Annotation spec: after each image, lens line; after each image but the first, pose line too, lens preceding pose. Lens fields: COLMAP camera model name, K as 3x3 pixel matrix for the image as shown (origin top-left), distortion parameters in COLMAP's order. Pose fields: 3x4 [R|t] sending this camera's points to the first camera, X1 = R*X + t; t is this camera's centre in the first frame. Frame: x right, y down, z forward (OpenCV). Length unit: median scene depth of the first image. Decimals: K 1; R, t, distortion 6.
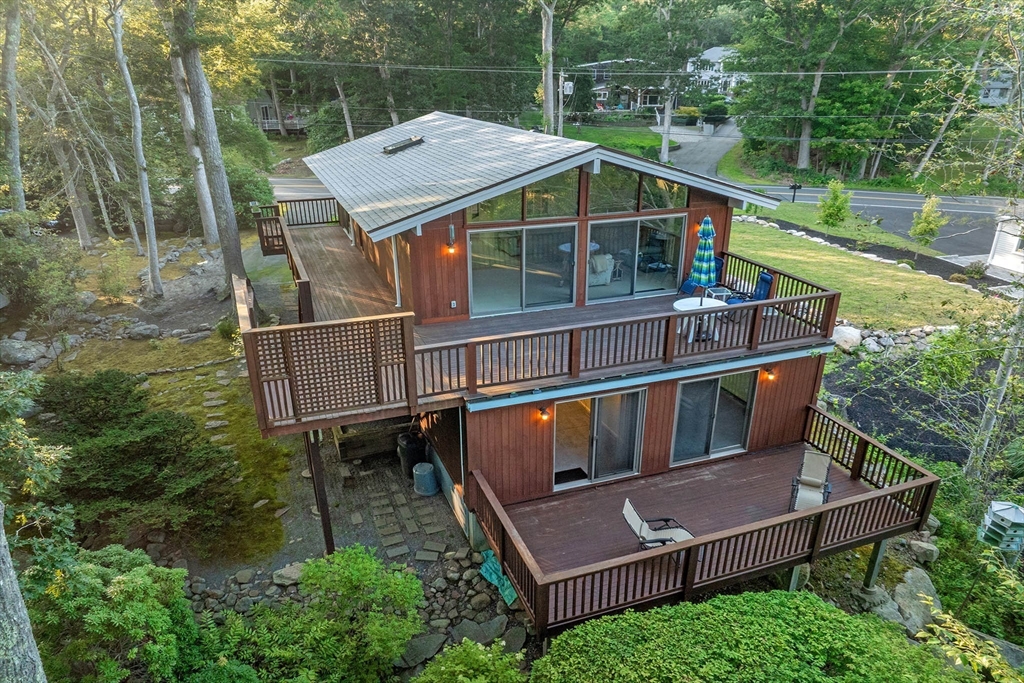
lens RADIAL K [[630.2, 0, 509.3], [0, 630.2, 346.6], [0, 0, 1]] dist [-0.034481, -0.001994]
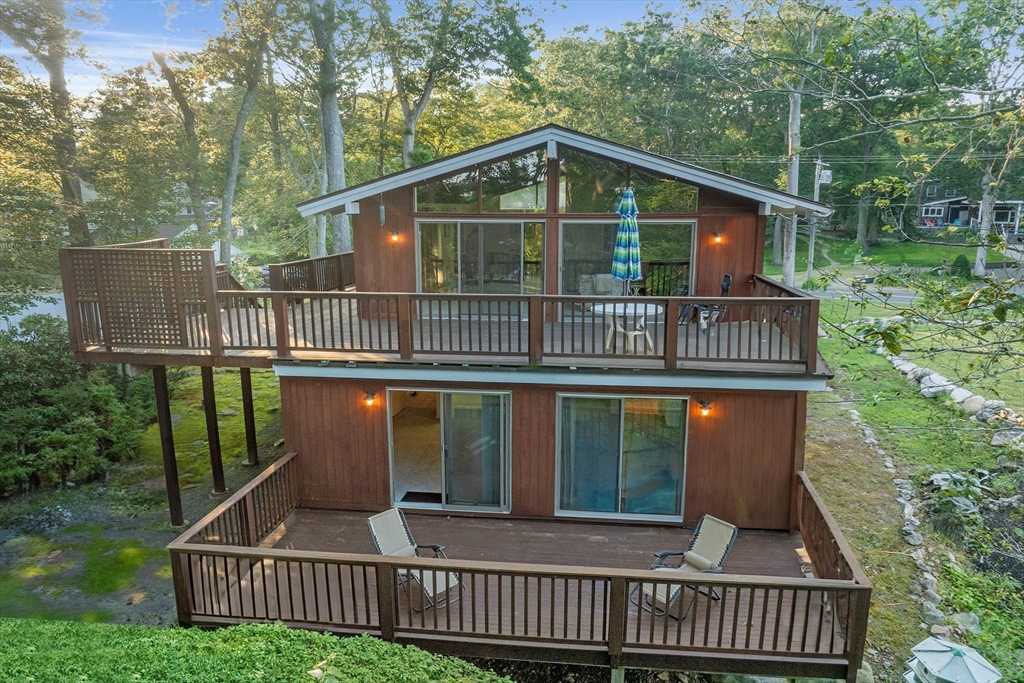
lens RADIAL K [[655.8, 0, 532.0], [0, 655.8, 336.9], [0, 0, 1]] dist [-0.019857, -0.001328]
pose [[0.911295, 0.092643, -0.401197, 0.544681], [-0.167053, 0.973752, -0.154595, 0.115841], [0.376344, 0.207903, 0.902852, 0.255946]]
